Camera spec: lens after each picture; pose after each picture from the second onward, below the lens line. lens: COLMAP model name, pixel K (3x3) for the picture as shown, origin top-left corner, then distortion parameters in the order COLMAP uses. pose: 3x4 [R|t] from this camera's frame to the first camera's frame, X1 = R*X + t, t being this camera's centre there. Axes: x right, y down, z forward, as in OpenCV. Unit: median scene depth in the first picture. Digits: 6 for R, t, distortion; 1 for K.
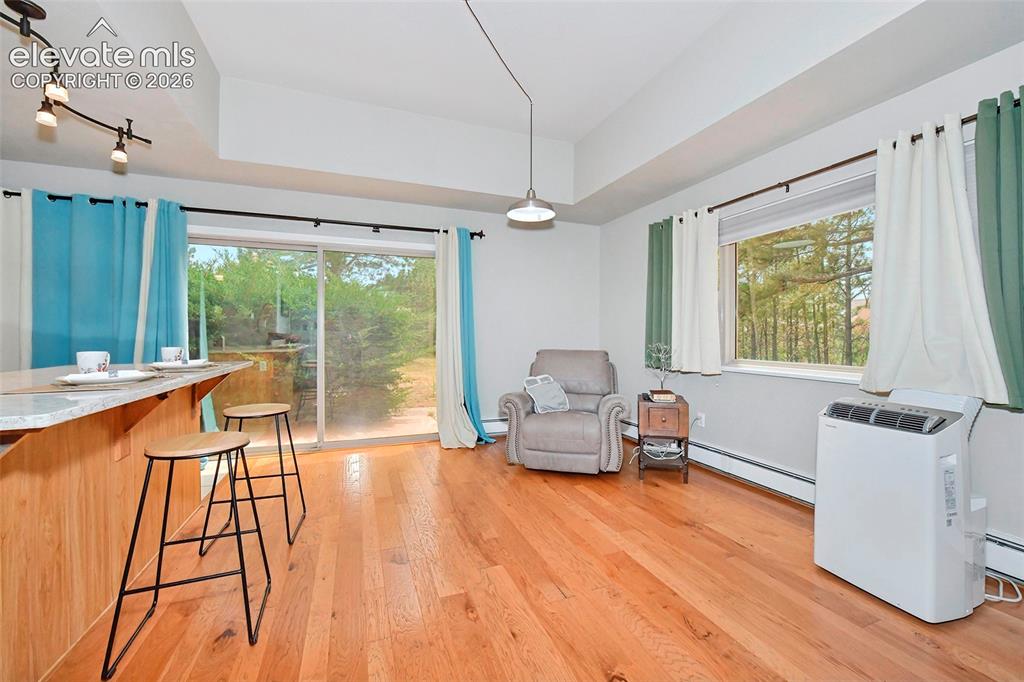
lens RADIAL K [[408.4, 0, 510.8], [0, 408.4, 336.0], [0, 0, 1]] dist [-0.002487, -0.000298]
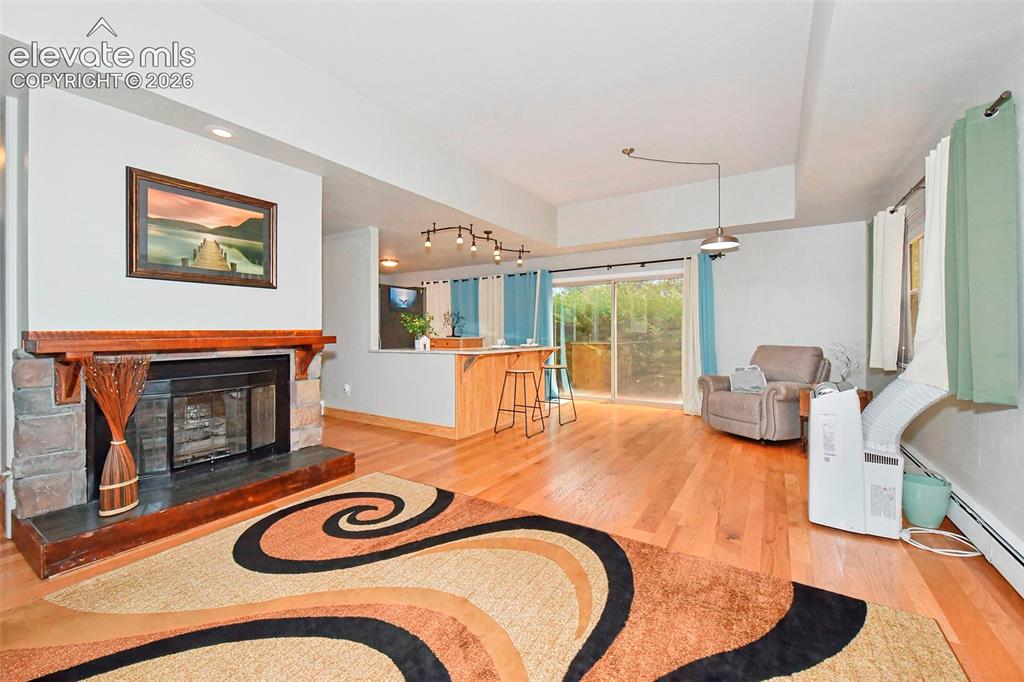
lens RADIAL K [[408.9, 0, 510.4], [0, 408.9, 333.9], [0, 0, 1]] dist [-0.012669, -0.000128]
pose [[0.590828, -0.002398, -0.806794, 0.790671], [0.002645, 0.999996, -0.001036, -0.000172], [0.806794, -0.001522, 0.590831, -0.401089]]
